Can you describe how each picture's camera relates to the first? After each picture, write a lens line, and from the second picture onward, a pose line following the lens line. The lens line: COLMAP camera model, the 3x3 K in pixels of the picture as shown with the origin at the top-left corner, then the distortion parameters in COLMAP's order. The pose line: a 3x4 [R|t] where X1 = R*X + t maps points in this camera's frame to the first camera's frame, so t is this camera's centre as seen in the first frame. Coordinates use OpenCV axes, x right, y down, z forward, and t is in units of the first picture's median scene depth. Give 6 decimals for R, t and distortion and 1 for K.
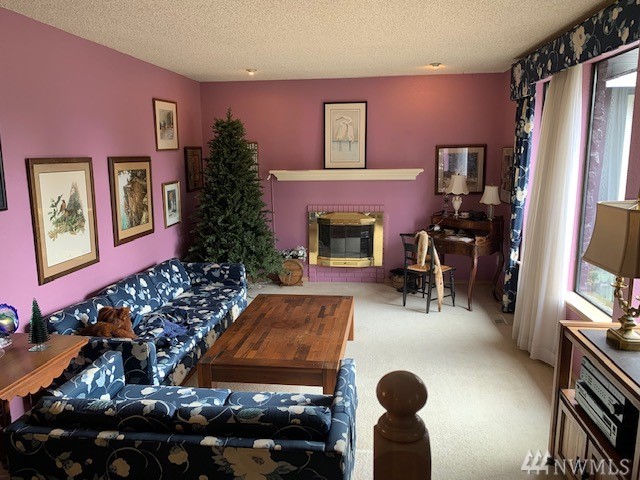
lens RADIAL K [[491.3, 0, 323.6], [0, 491.3, 242.1], [0, 0, 1]] dist [0.068271, -0.075363]
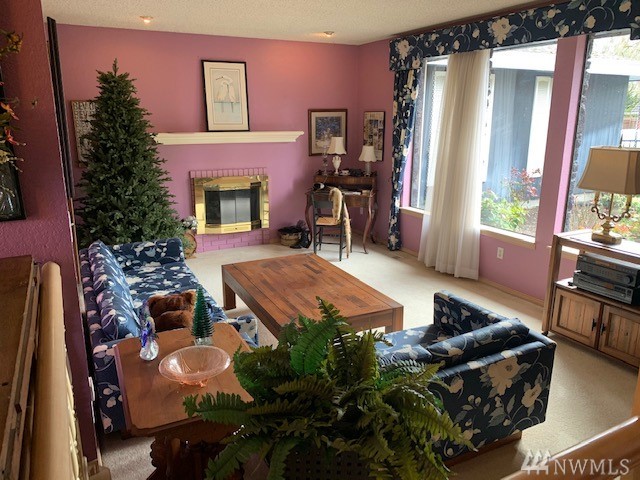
lens RADIAL K [[491.3, 0, 320.0], [0, 491.3, 240.9], [0, 0, 1]] dist [0.068271, -0.075363]
pose [[0.825000, -0.129992, 0.549980, -0.446696], [0.095123, 0.991242, 0.091598, -0.008699], [-0.557070, -0.023253, 0.830140, 0.102141]]
